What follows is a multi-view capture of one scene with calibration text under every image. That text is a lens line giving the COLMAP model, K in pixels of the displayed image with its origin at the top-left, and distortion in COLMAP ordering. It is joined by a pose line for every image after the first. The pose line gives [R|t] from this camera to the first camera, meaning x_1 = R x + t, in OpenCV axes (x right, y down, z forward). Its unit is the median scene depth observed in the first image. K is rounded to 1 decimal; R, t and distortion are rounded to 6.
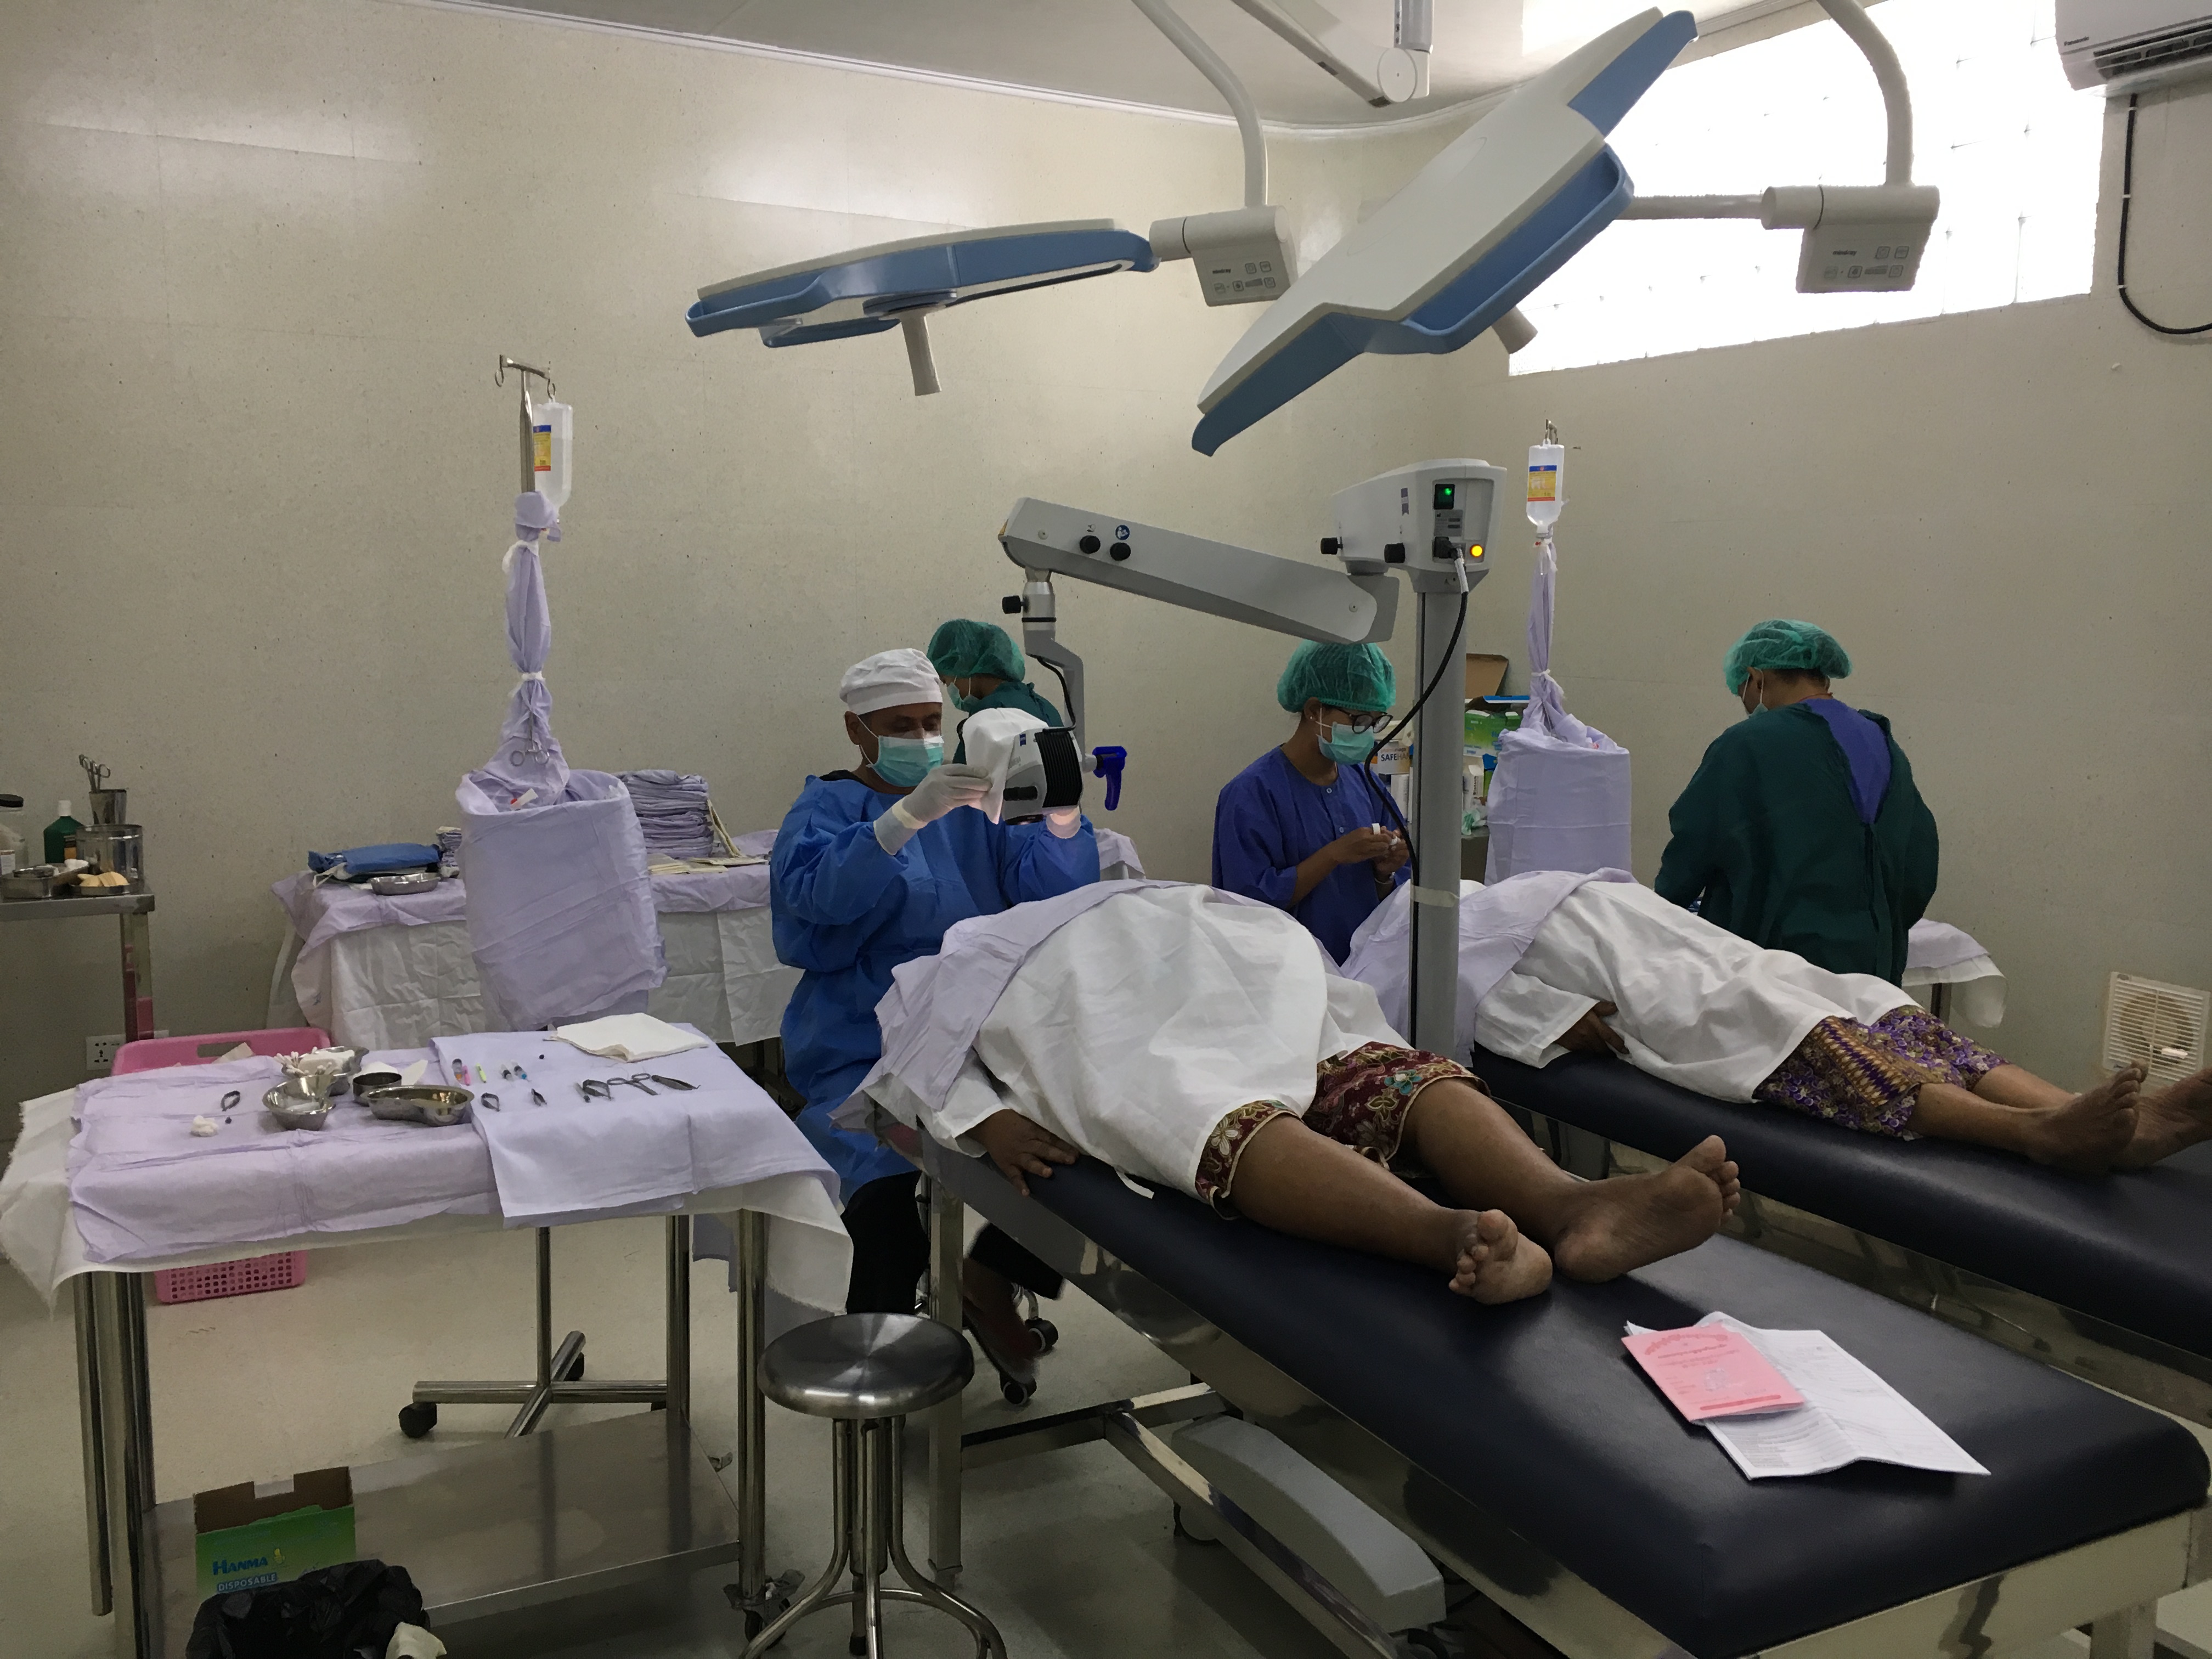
lens RADIAL K [[1888.5, 0, 1106.0], [0, 1888.5, 829.5], [0, 0, 1]] dist [0.111345, -0.131516]
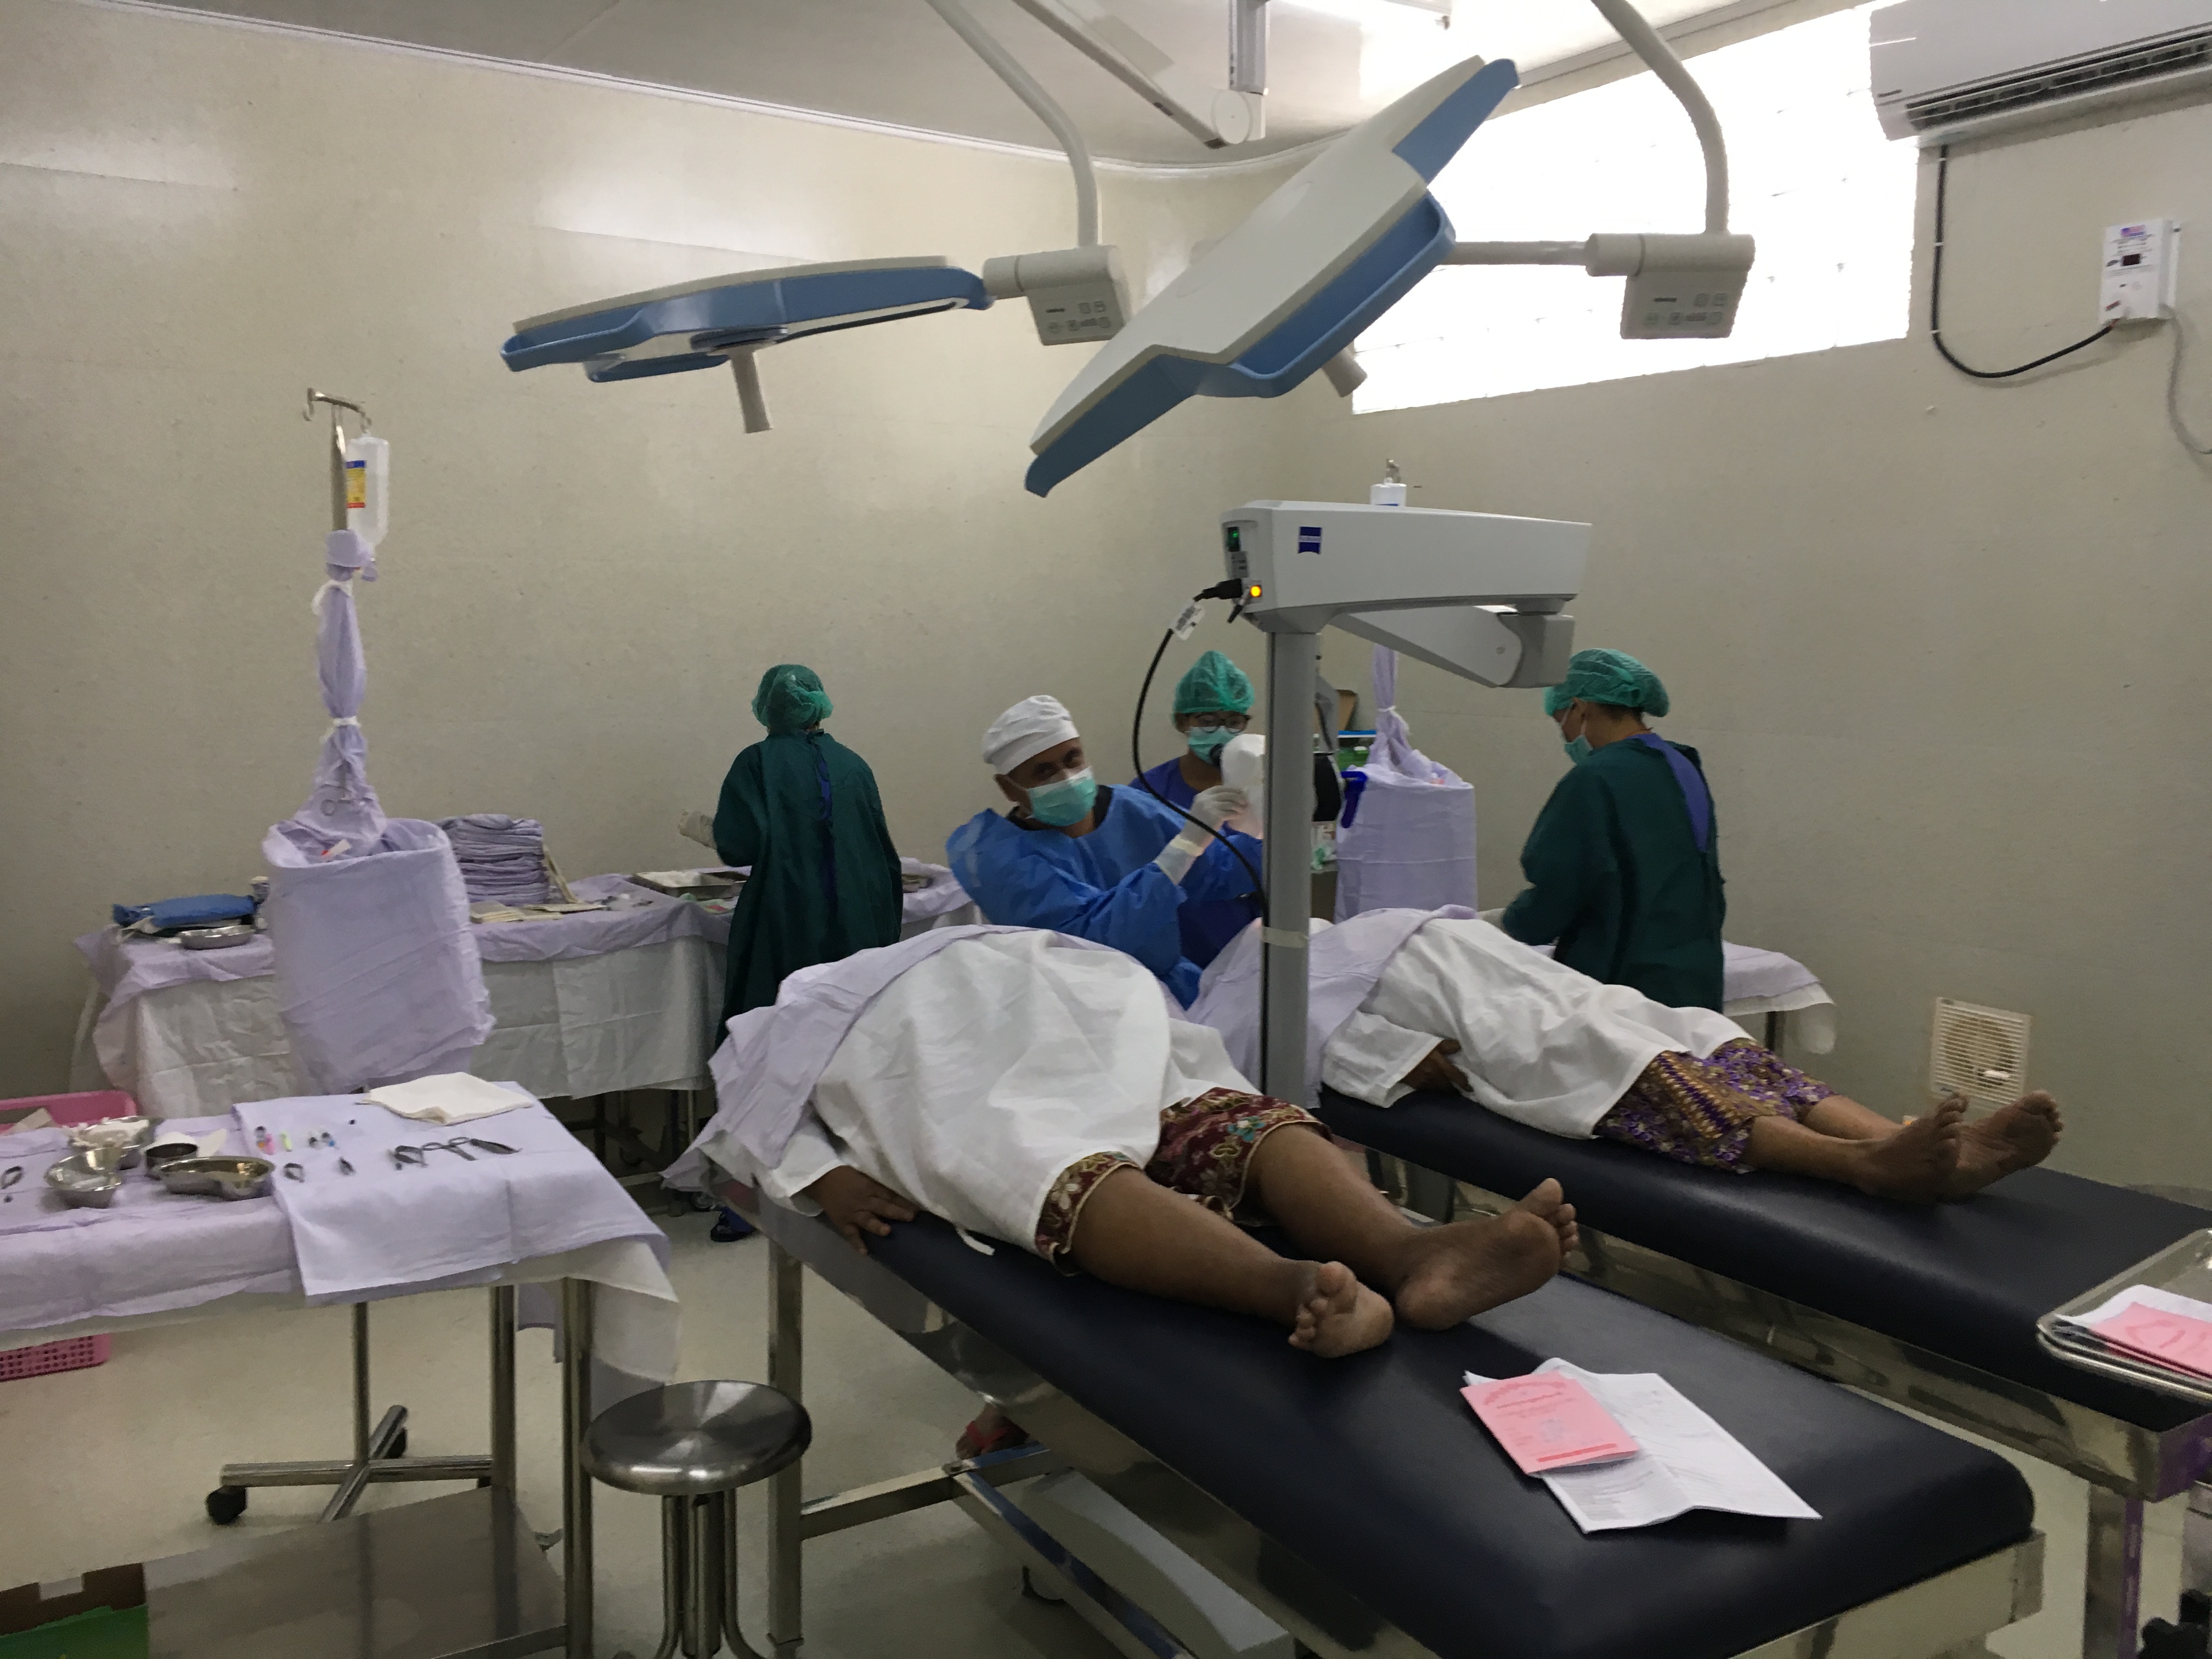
lens RADIAL K [[1888.5, 0, 1106.0], [0, 1888.5, 829.5], [0, 0, 1]] dist [0.111345, -0.131516]
pose [[0.997402, -0.011351, 0.071132, 0.013012], [0.012509, 0.999796, -0.015850, -0.006871], [-0.070938, 0.016698, 0.997341, 0.015013]]
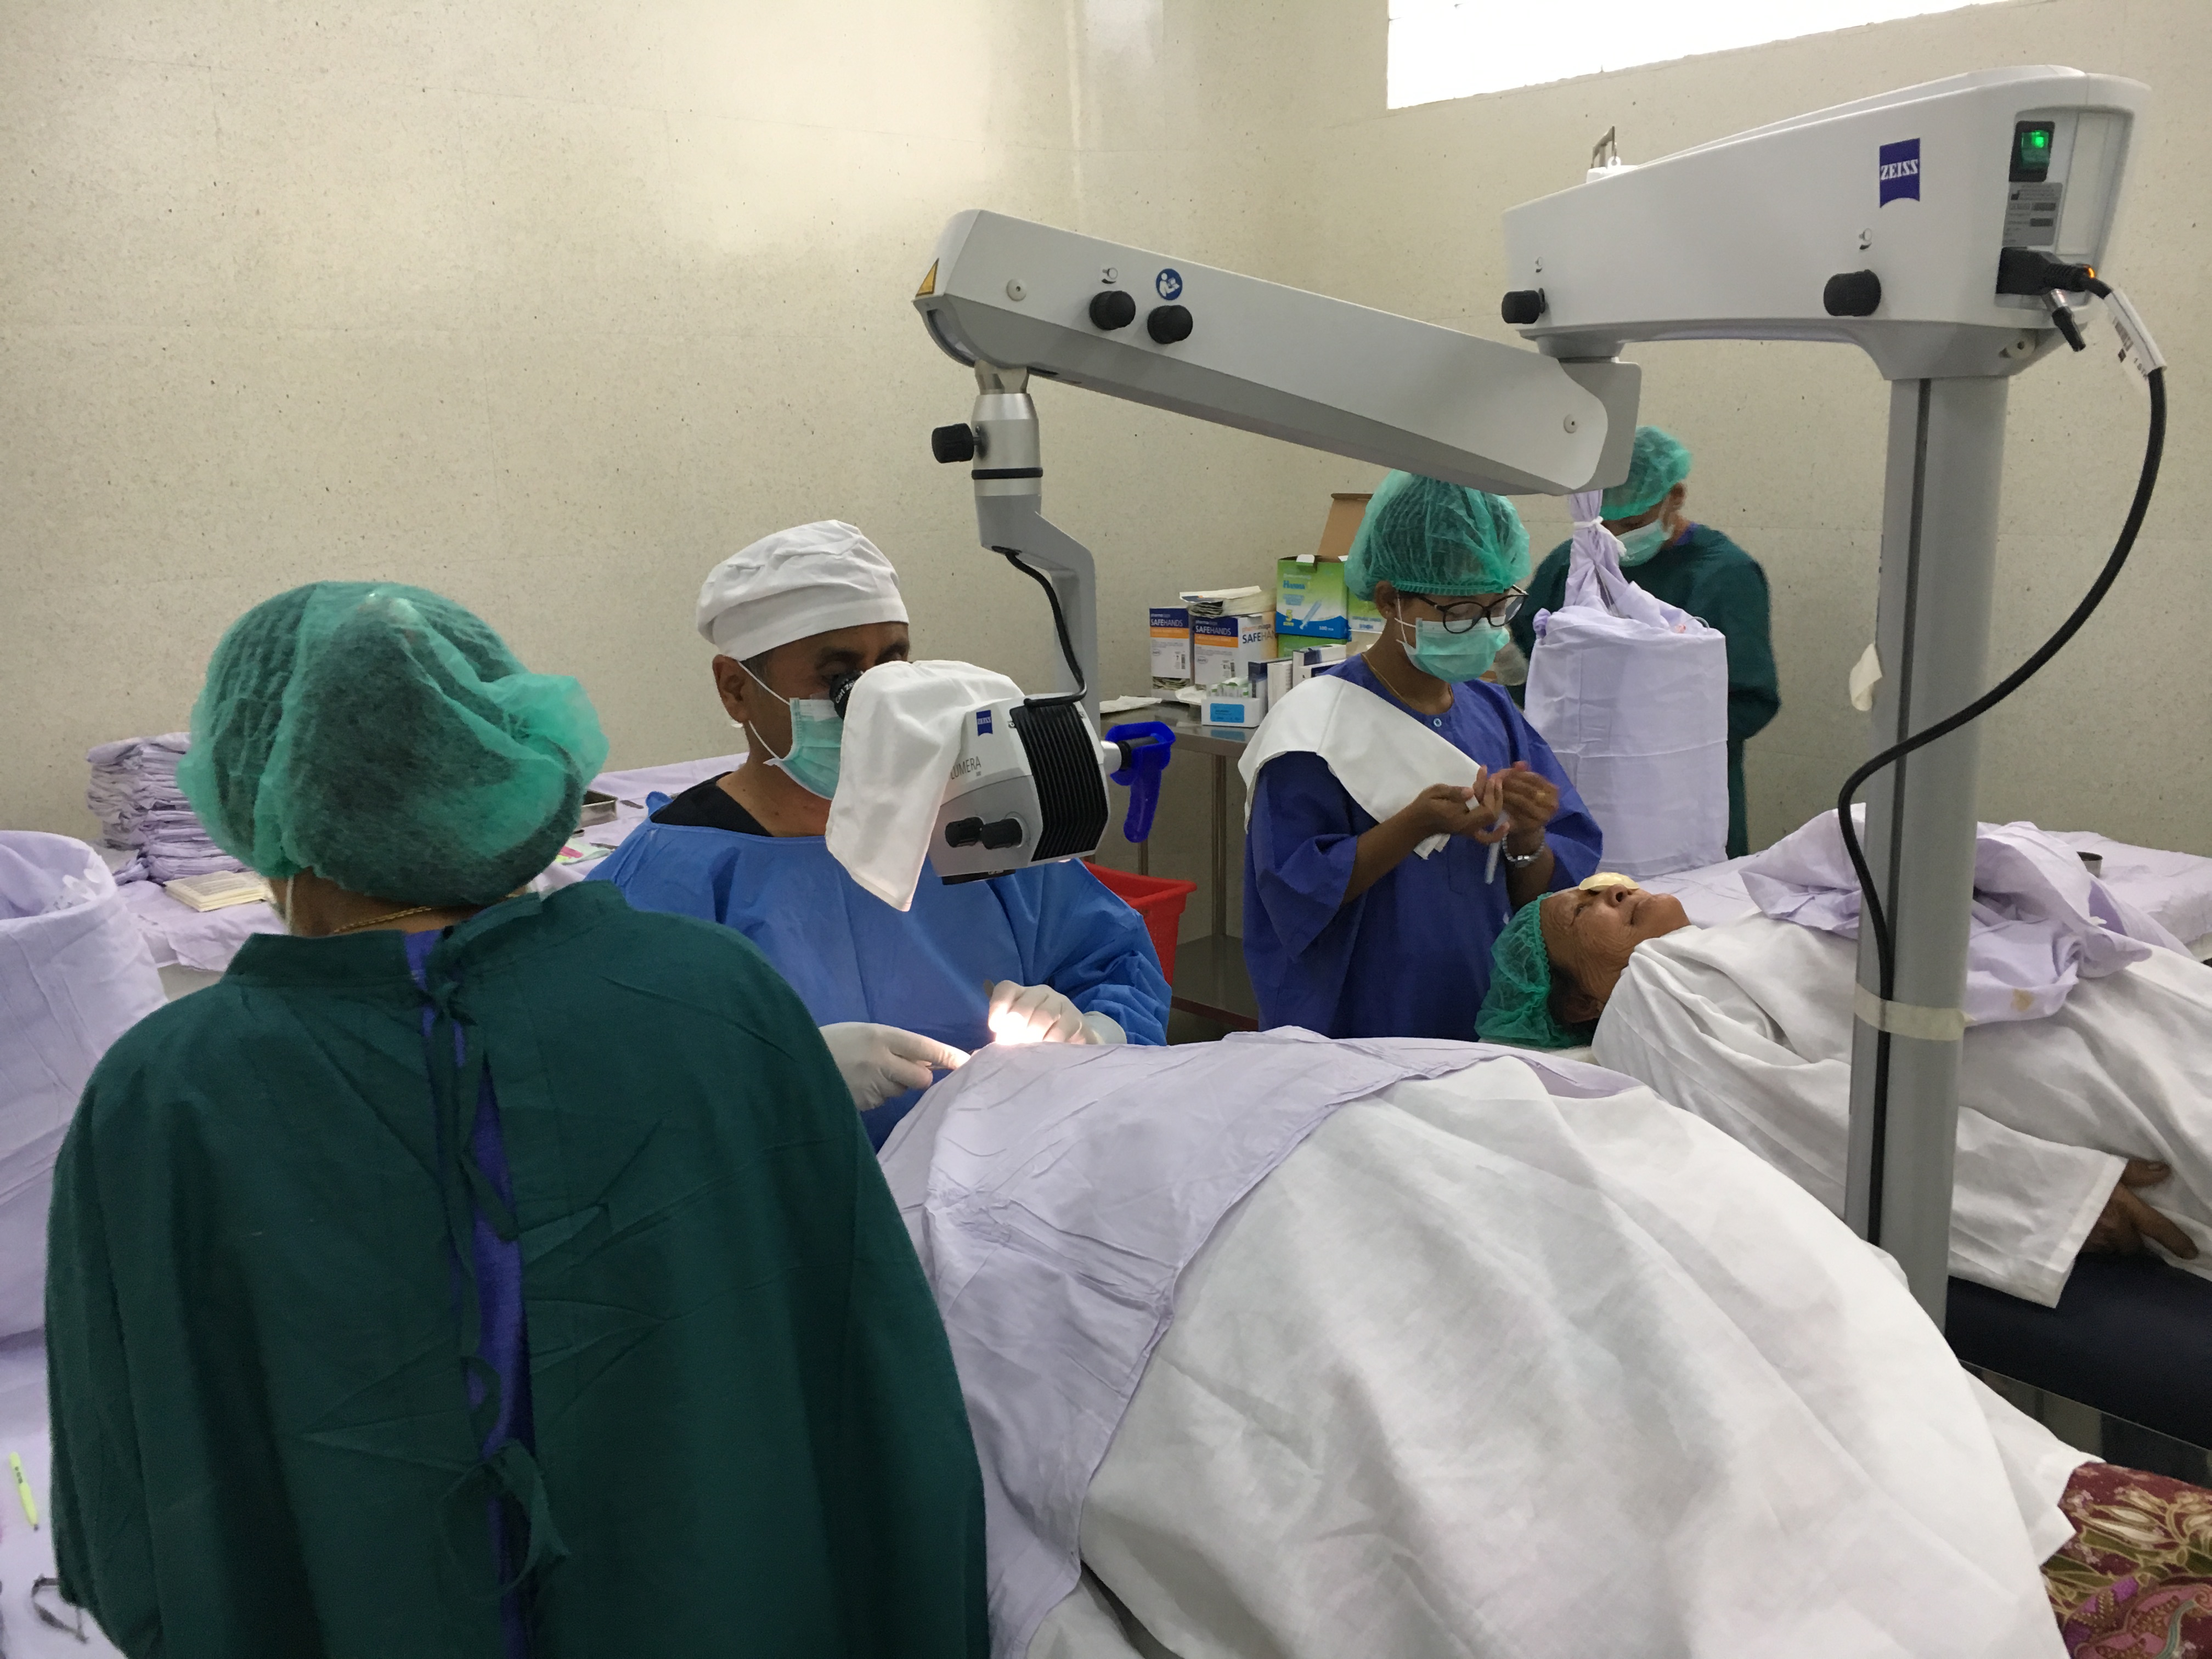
lens RADIAL K [[1888.5, 0, 1106.0], [0, 1888.5, 829.5], [0, 0, 1]] dist [0.111345, -0.131516]
pose [[0.978556, -0.073928, 0.192258, -0.122453], [0.057669, 0.994375, 0.088840, -0.068995], [-0.197744, -0.075848, 0.977315, 0.571610]]
